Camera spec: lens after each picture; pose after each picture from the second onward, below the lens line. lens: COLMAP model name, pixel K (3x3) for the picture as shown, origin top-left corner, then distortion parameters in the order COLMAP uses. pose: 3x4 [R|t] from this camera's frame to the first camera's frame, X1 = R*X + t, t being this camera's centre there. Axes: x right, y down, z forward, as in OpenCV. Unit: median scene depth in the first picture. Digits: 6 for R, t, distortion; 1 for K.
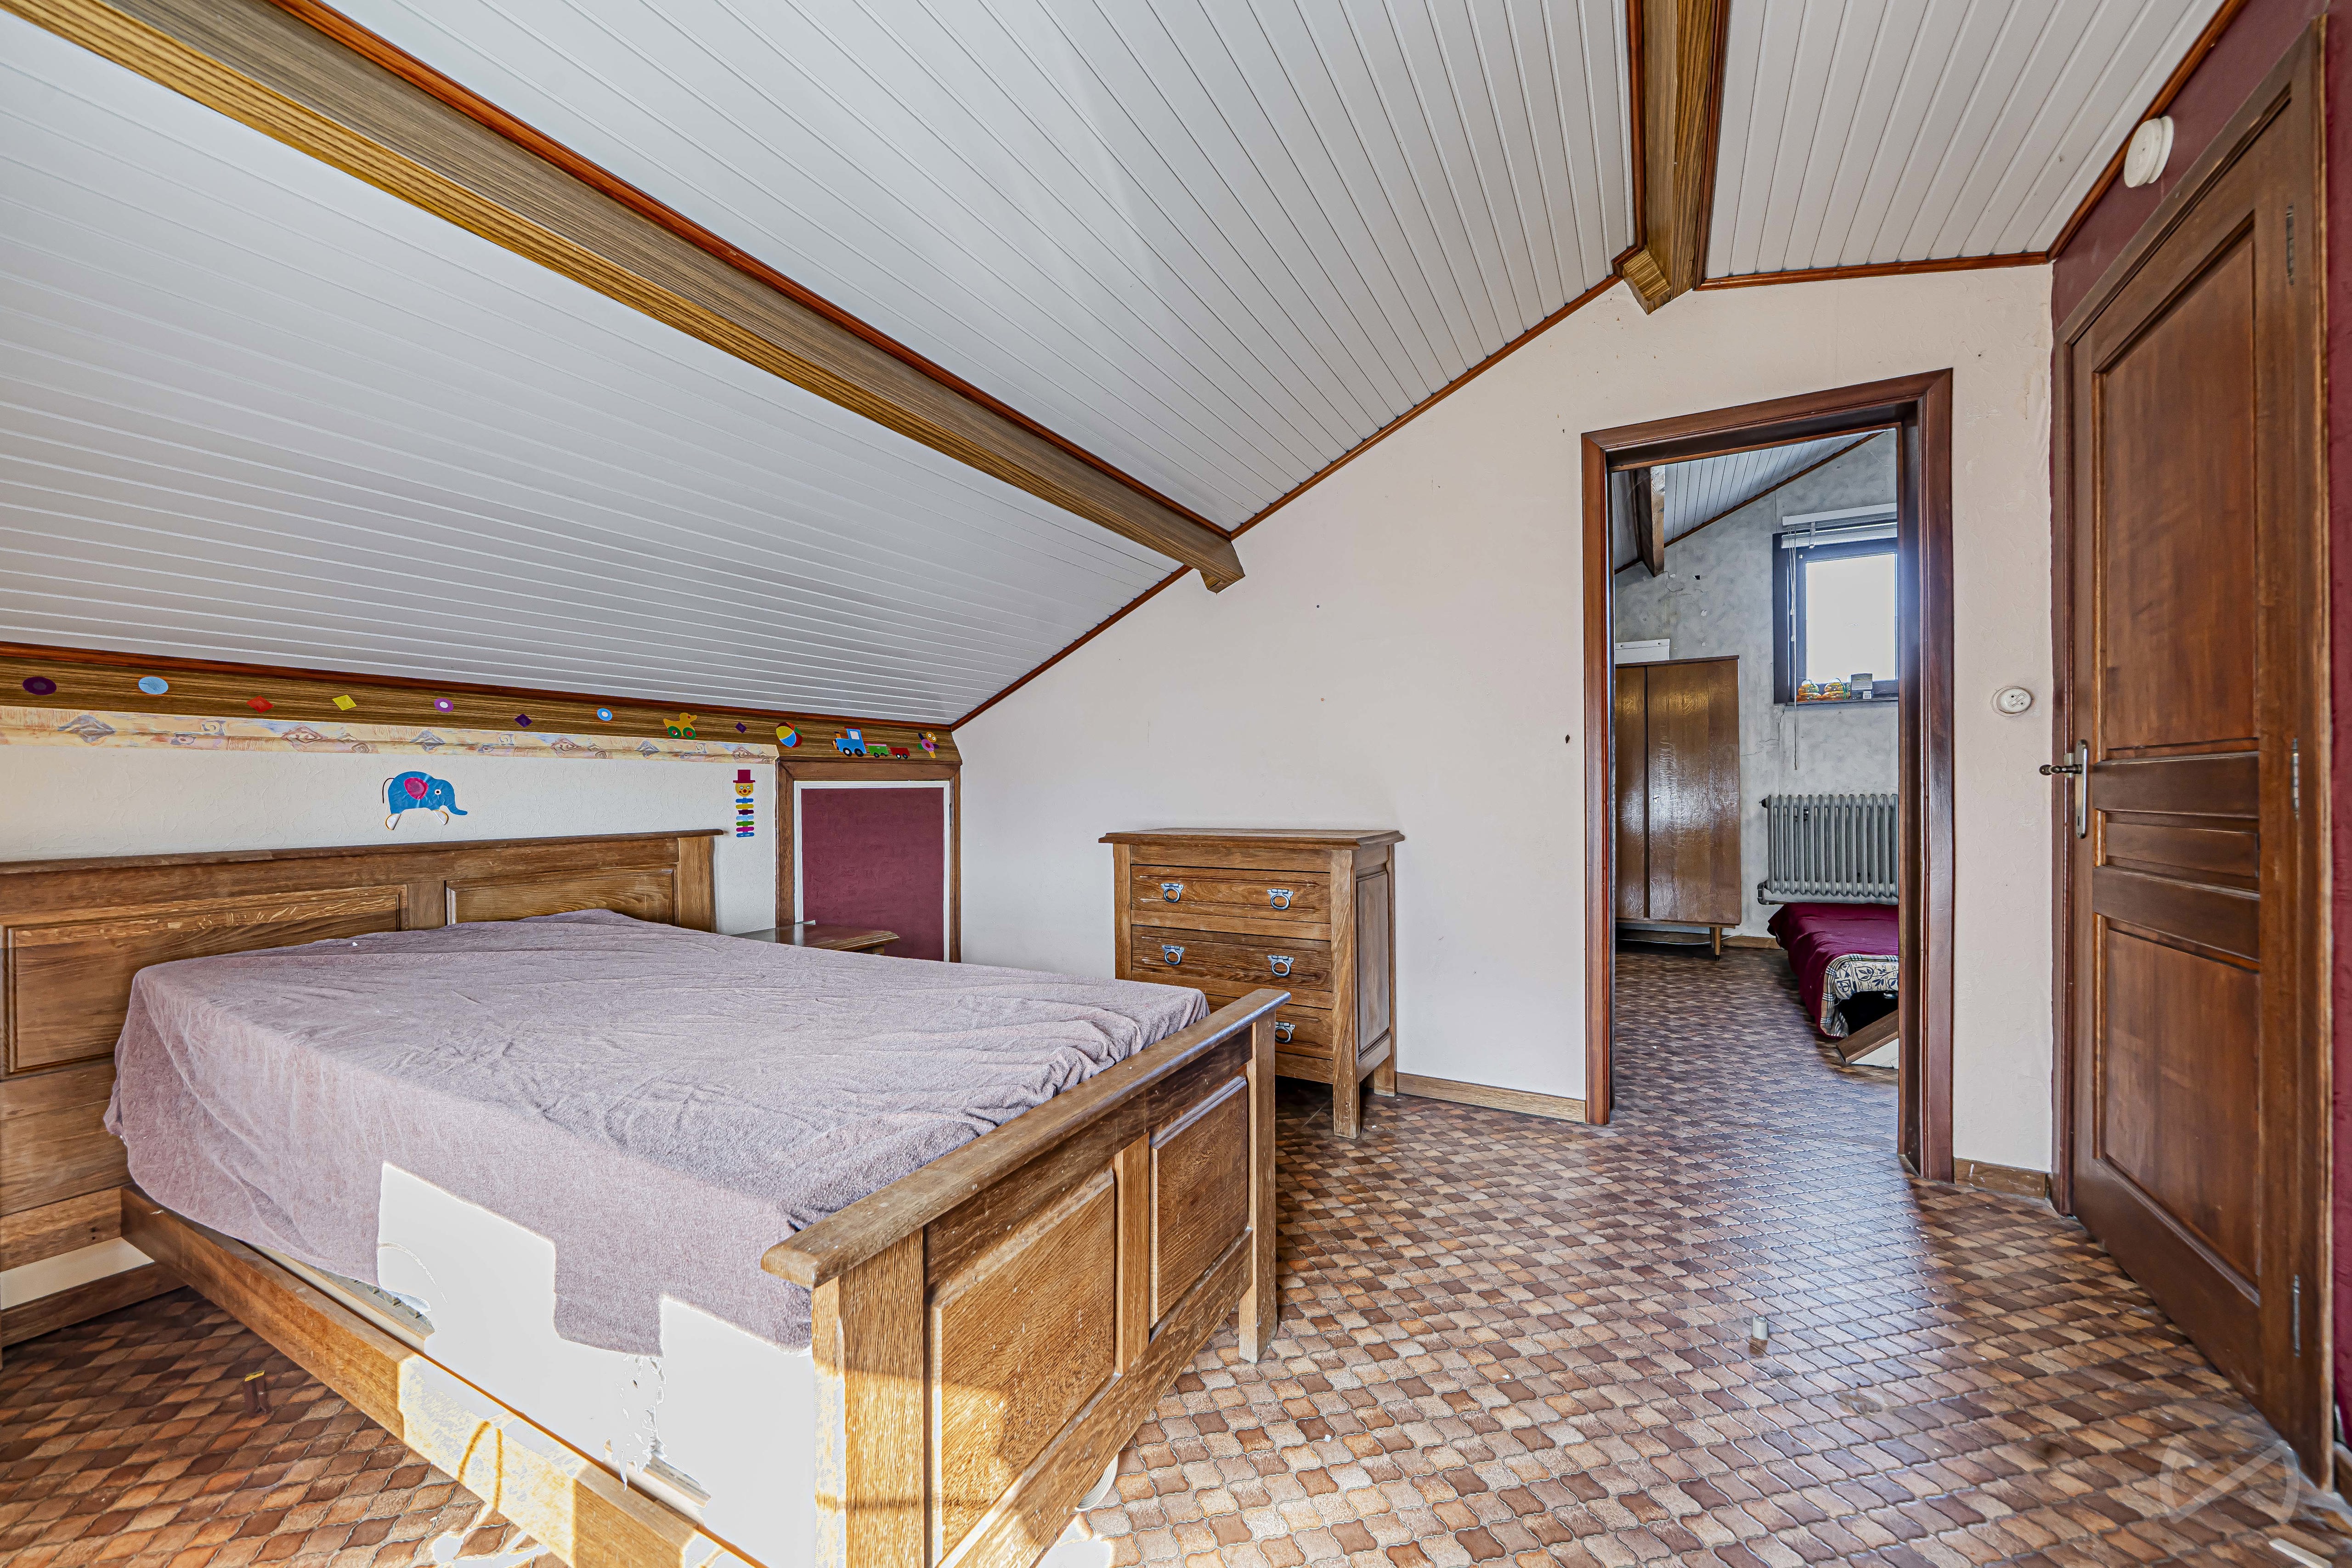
lens RADIAL K [[888.4, 0, 1176.0], [0, 888.4, 784.0], [0, 0, 1]] dist [0.000465, 0.000027]
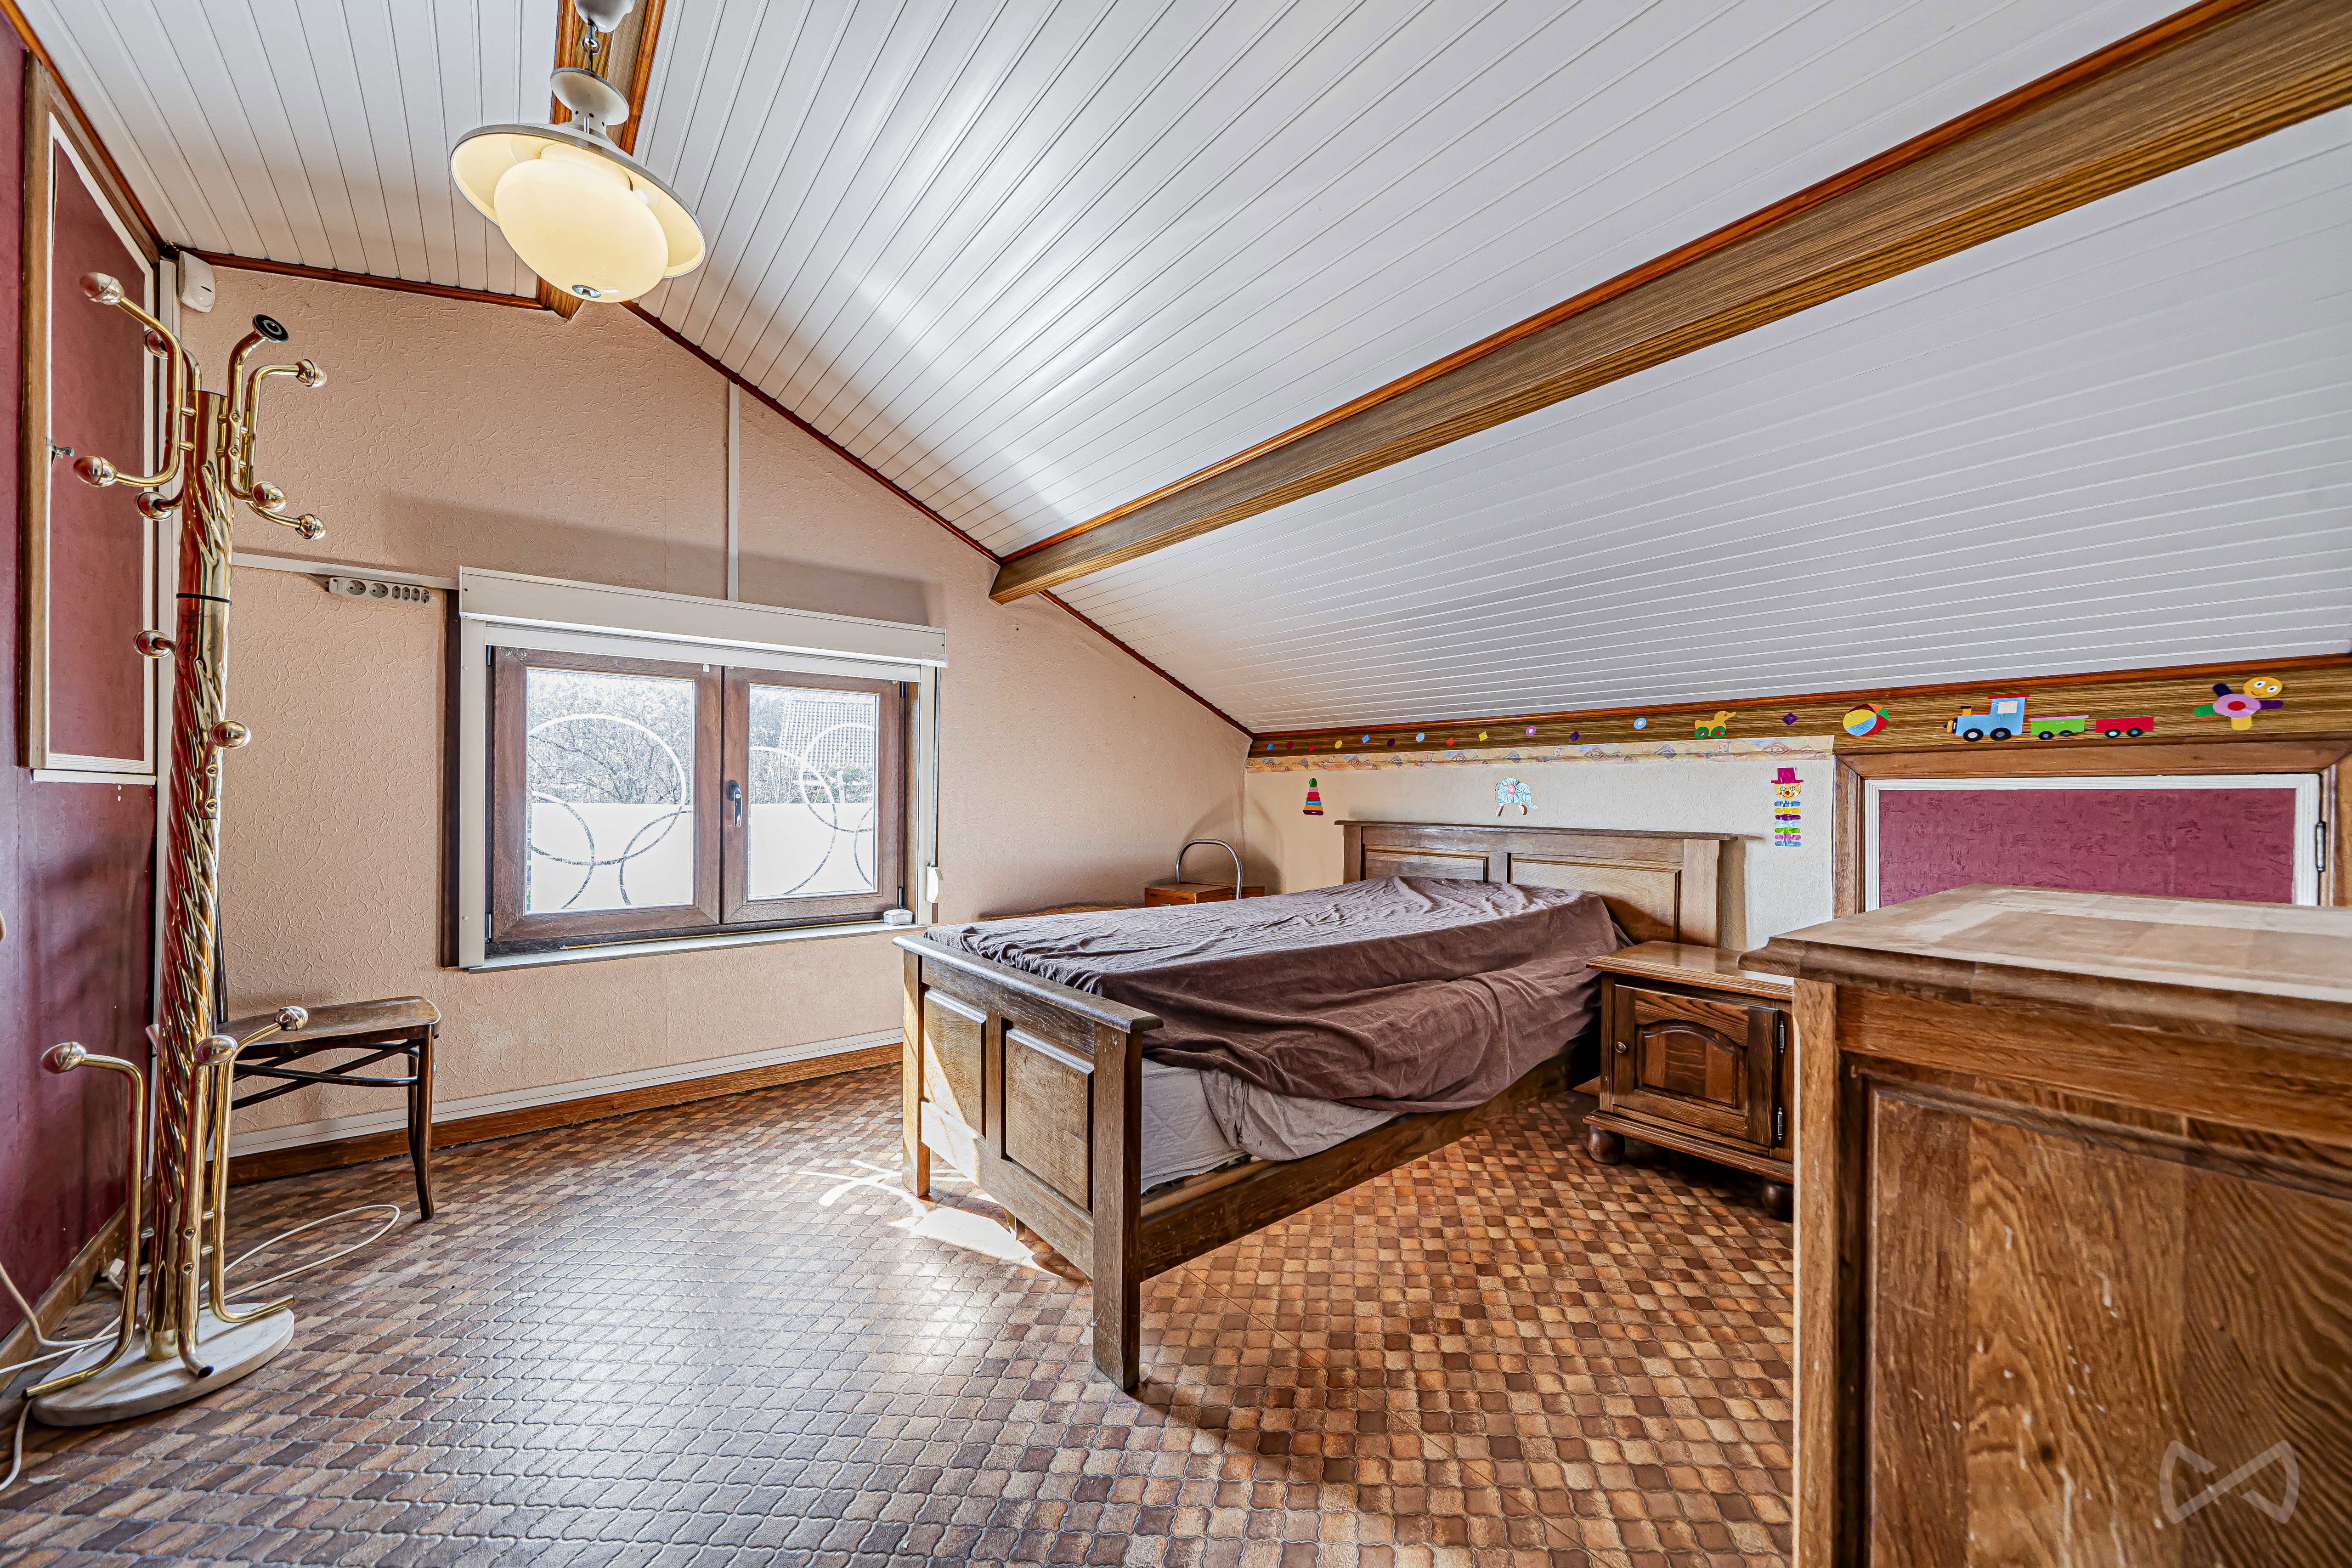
lens RADIAL K [[867.1, 0, 1177.6], [0, 867.1, 794.5], [0, 0, 1]] dist [-0.000198, -0.000026]
pose [[-0.400063, 0.001916, -0.916486, 0.517453], [-0.000268, 0.999998, 0.002207, 0.007764], [0.916488, 0.001128, -0.400061, 0.794317]]
